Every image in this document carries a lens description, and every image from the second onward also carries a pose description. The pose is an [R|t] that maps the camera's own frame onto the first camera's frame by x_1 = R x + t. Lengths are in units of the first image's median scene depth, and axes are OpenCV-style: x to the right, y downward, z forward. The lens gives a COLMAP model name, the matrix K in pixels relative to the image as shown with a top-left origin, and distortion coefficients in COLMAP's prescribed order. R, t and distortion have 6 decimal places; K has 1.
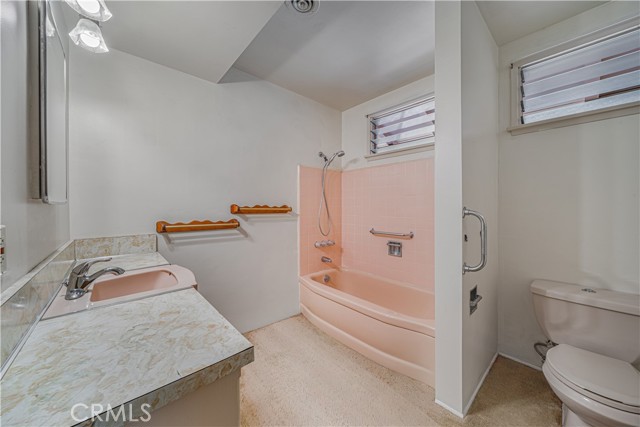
lens RADIAL K [[234.3, 0, 322.5], [0, 234.3, 210.0], [0, 0, 1]] dist [-0.002166, -0.000350]
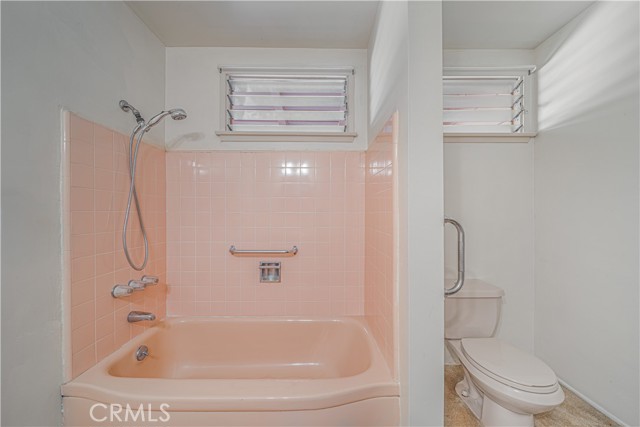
lens RADIAL K [[234.3, 0, 319.0], [0, 234.3, 214.5], [0, 0, 1]] dist [-0.002166, -0.000350]
pose [[0.660420, -0.002807, 0.750891, -0.119084], [0.009018, 0.999951, -0.004194, -0.003235], [-0.750842, 0.009542, 0.660413, 0.413535]]
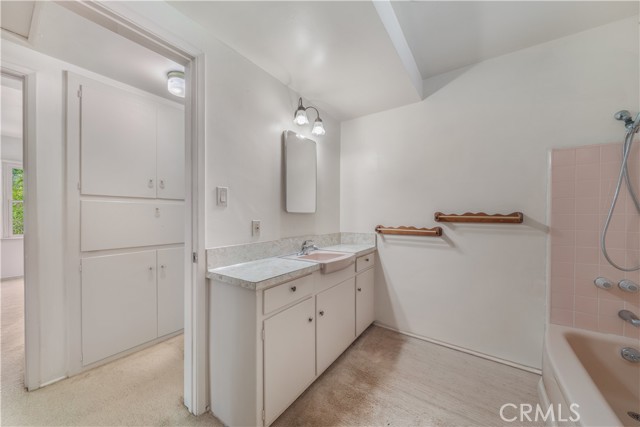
lens RADIAL K [[234.3, 0, 320.0], [0, 234.3, 215.2], [0, 0, 1]] dist [-0.002166, -0.000350]
pose [[0.214234, 0.000979, -0.976782, 0.408517], [-0.013526, 0.999907, -0.001964, -0.001727], [0.976689, 0.013633, 0.214227, 0.249711]]
